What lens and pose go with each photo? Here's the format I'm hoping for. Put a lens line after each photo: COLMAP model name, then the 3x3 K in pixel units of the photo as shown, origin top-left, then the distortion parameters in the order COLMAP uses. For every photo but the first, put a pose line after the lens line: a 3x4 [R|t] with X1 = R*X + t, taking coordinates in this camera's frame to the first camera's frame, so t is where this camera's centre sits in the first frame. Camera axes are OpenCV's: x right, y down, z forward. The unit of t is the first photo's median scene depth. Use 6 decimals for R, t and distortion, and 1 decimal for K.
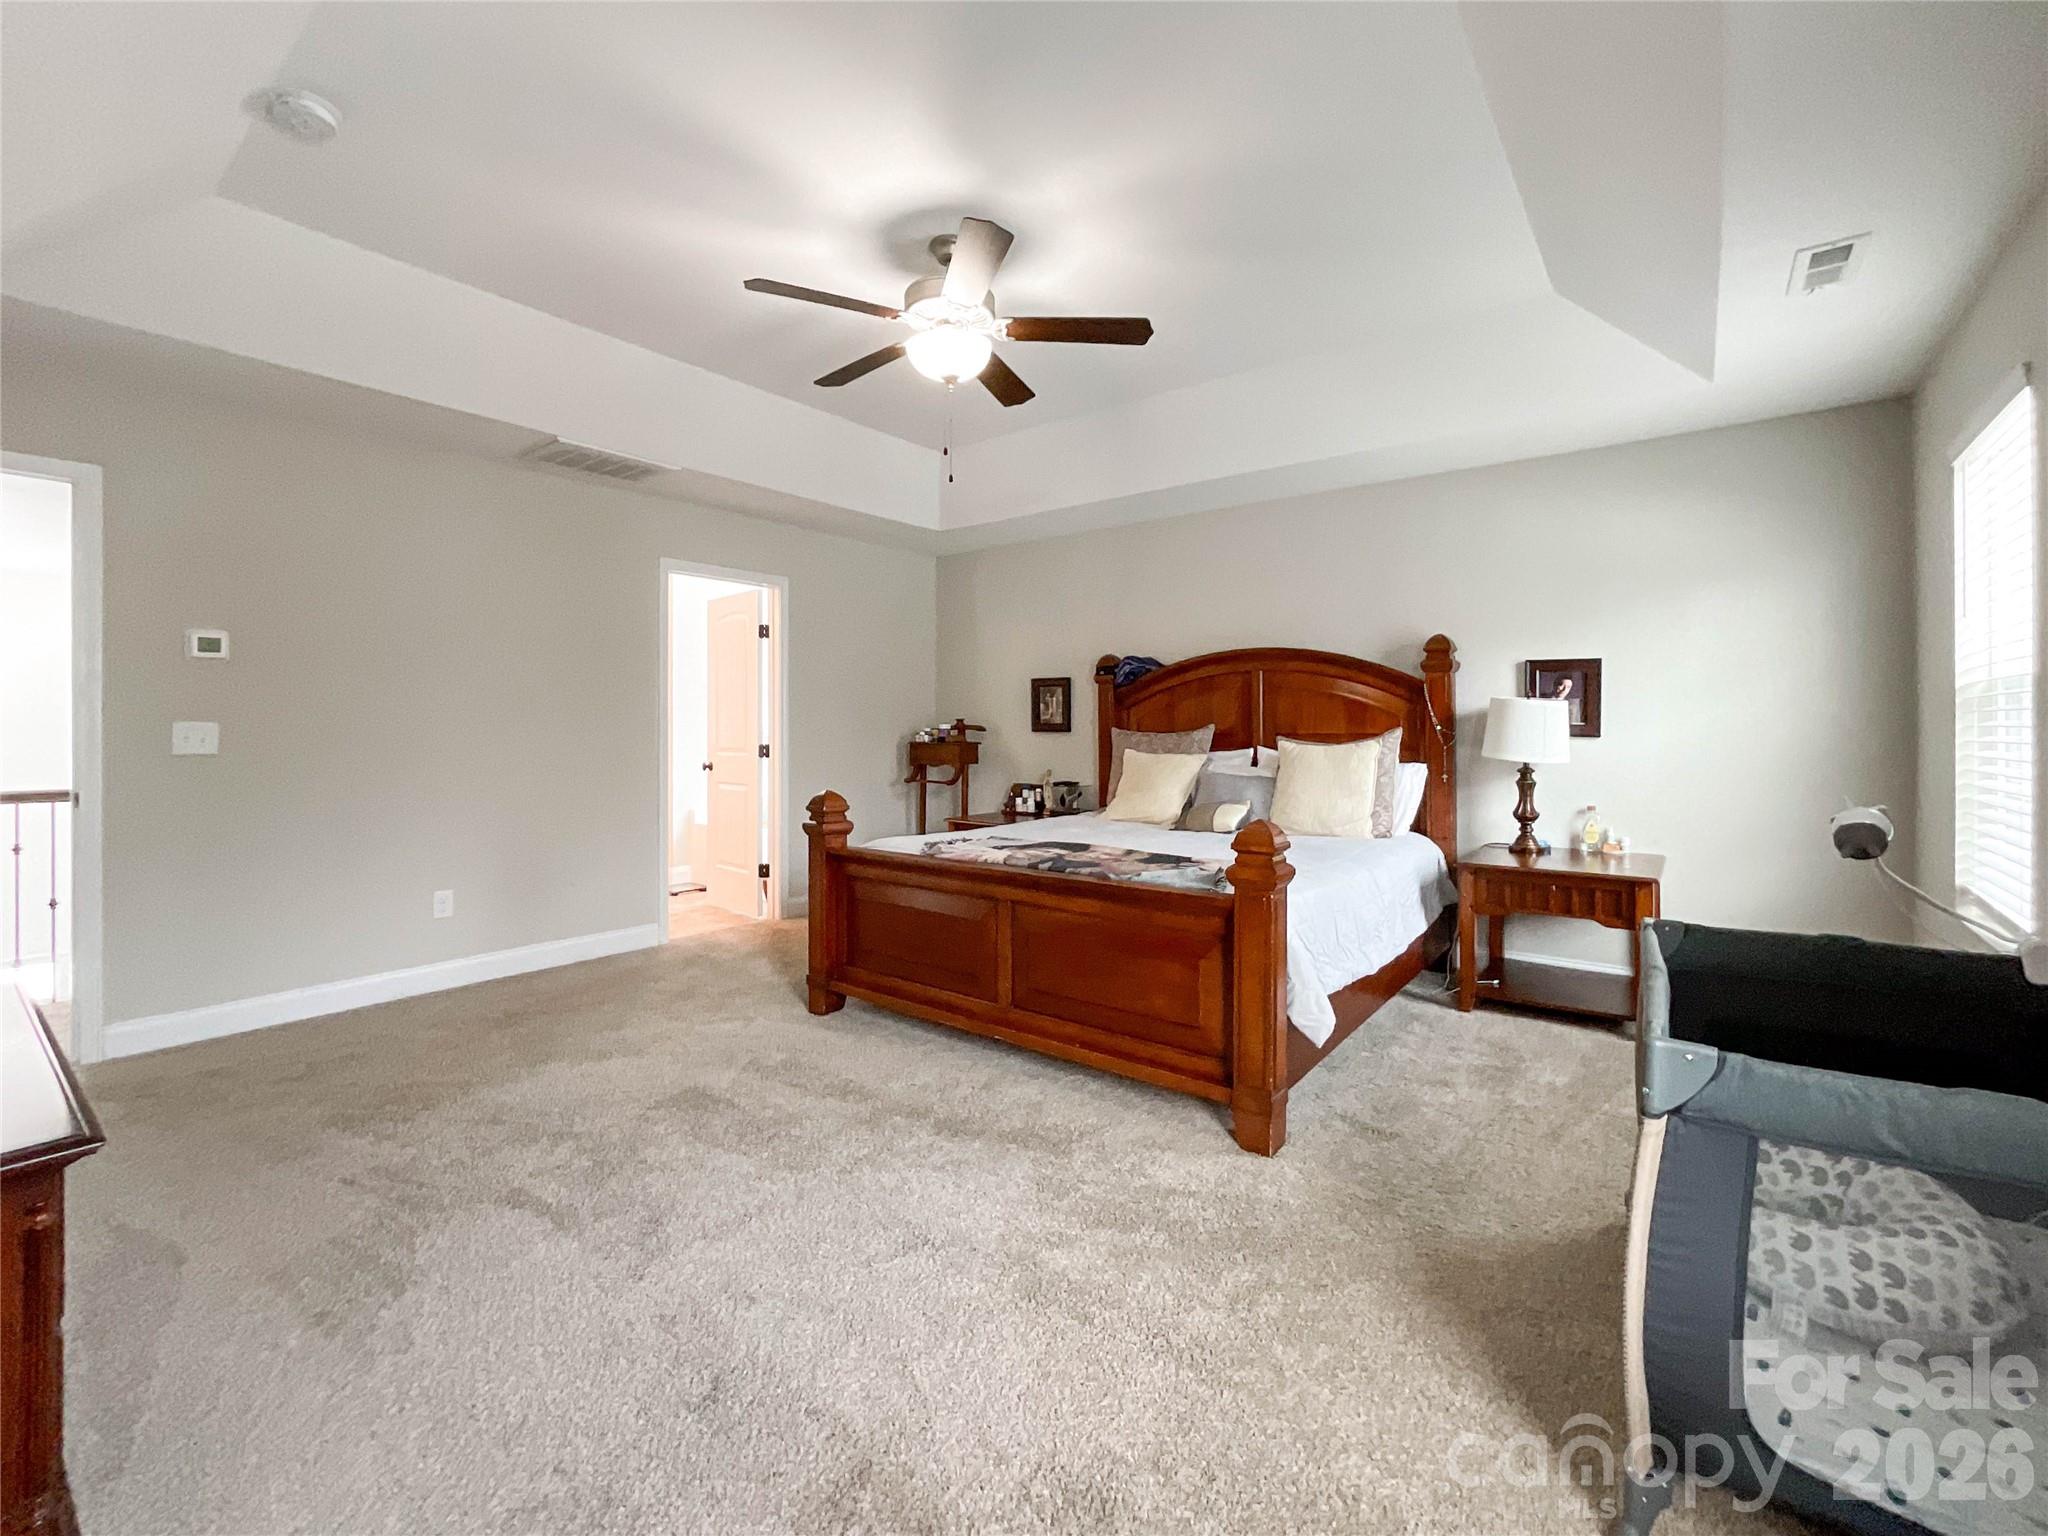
lens RADIAL K [[843.1, 0, 1027.3], [0, 843.1, 785.3], [0, 0, 1]] dist [-0.036469, 0.017360]
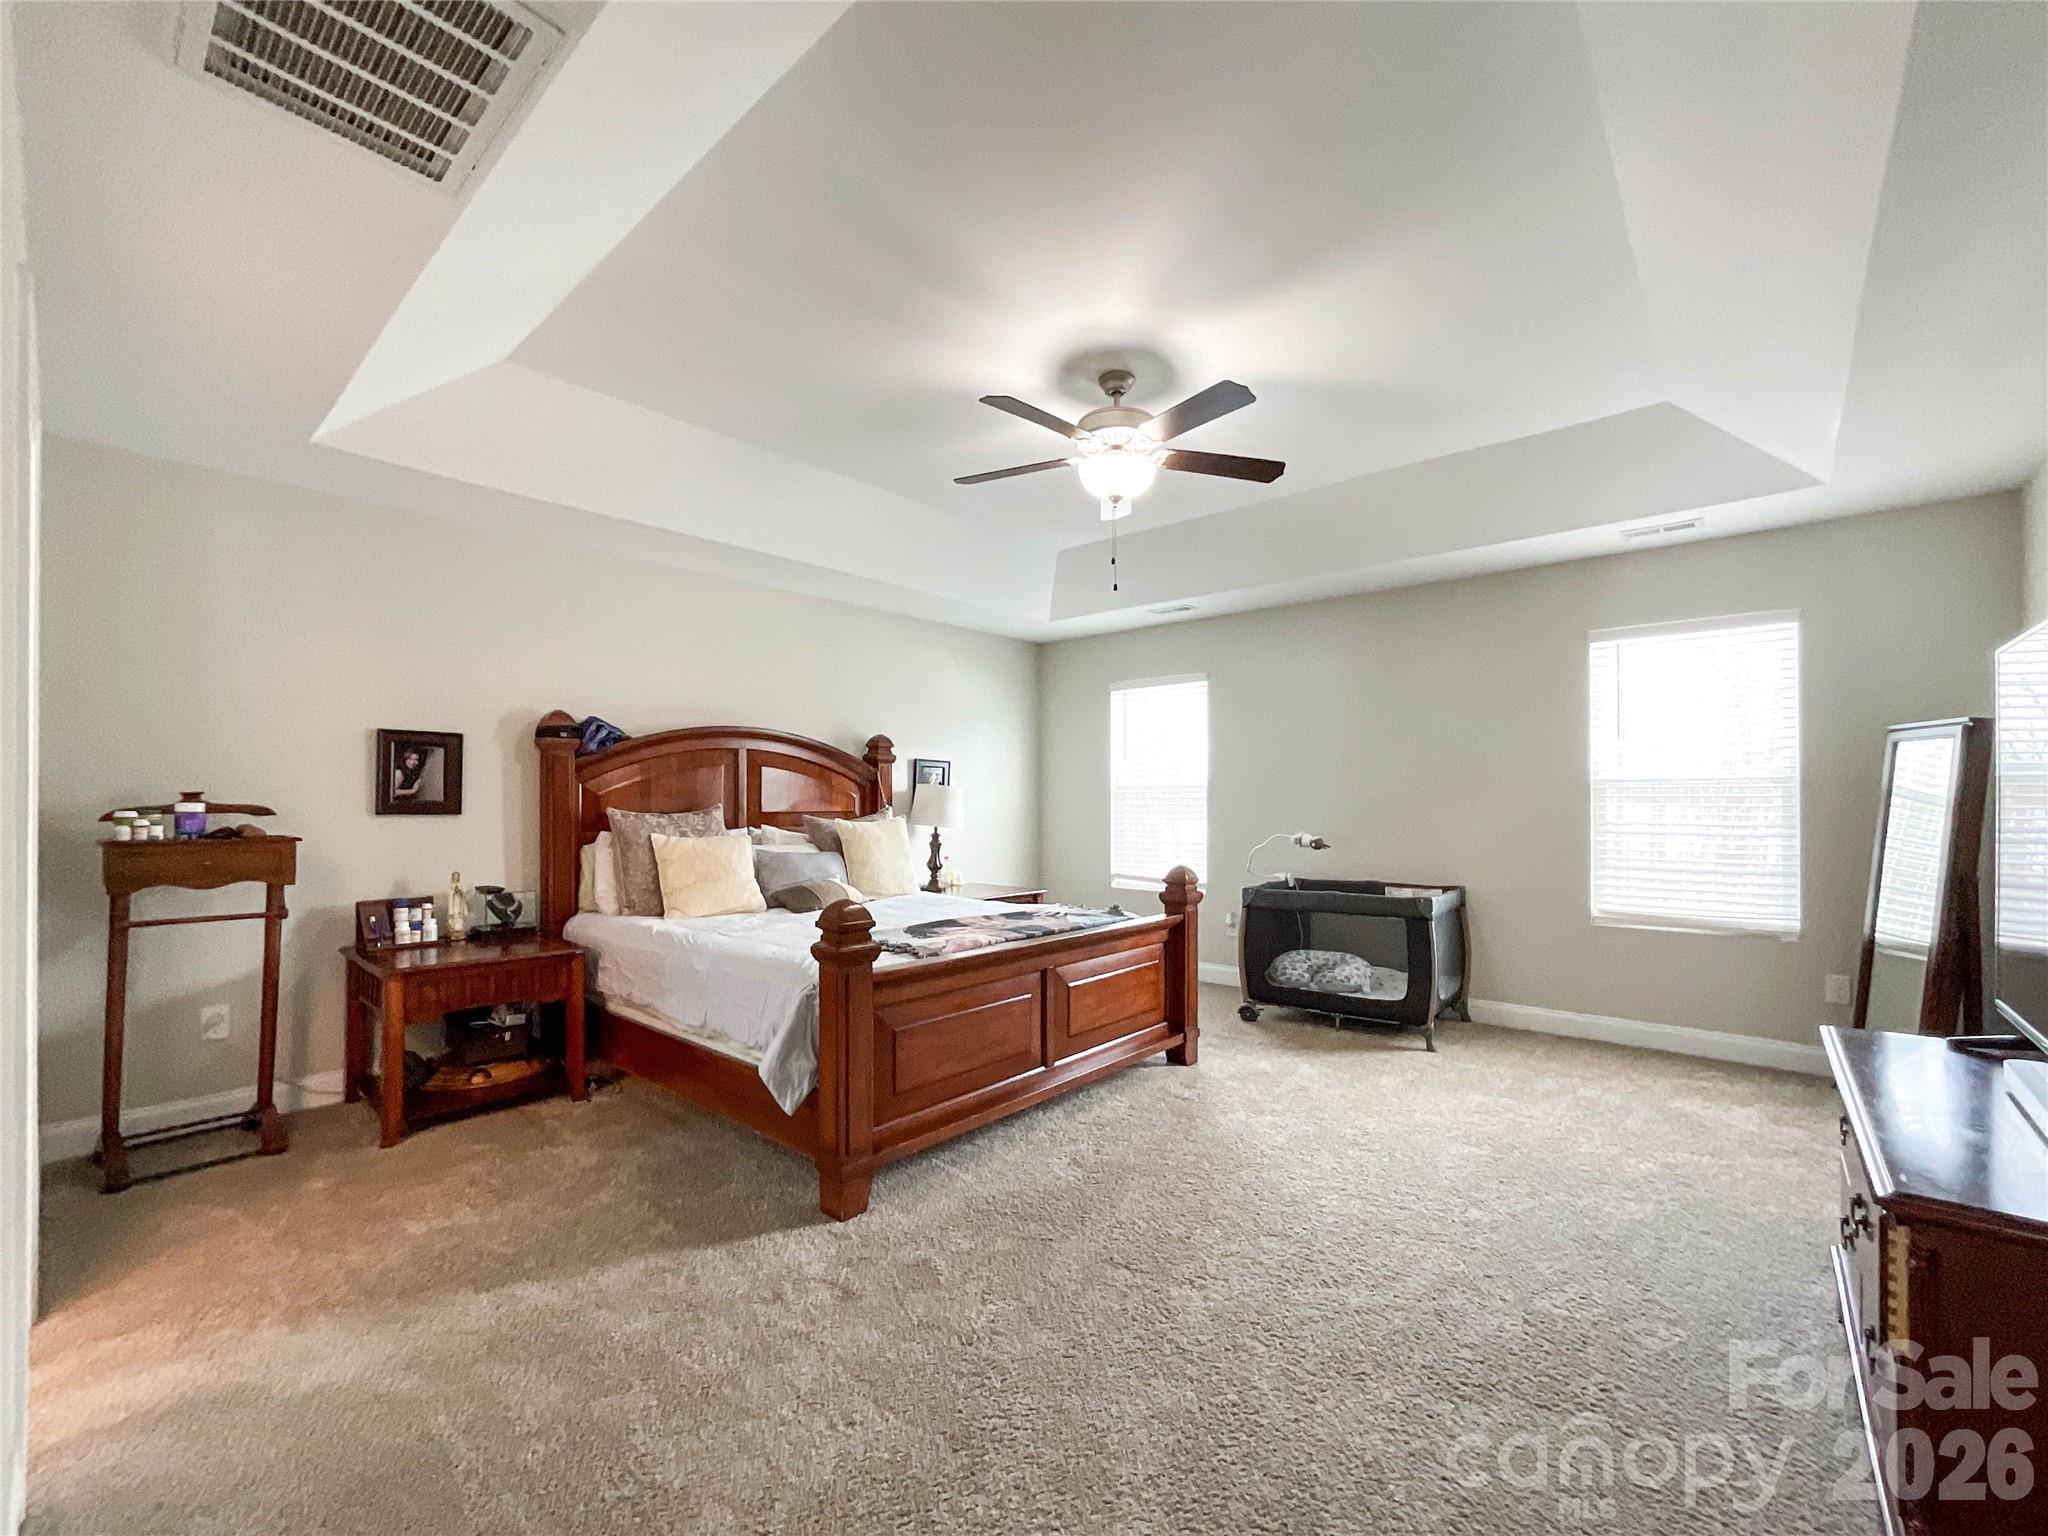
lens RADIAL K [[843.1, 0, 1027.3], [0, 843.1, 785.3], [0, 0, 1]] dist [-0.036469, 0.017360]
pose [[0.077357, 0.017438, 0.996851, -0.647392], [0.067534, 0.997459, -0.022690, -0.045413], [-0.994714, 0.069077, 0.075983, 0.561243]]
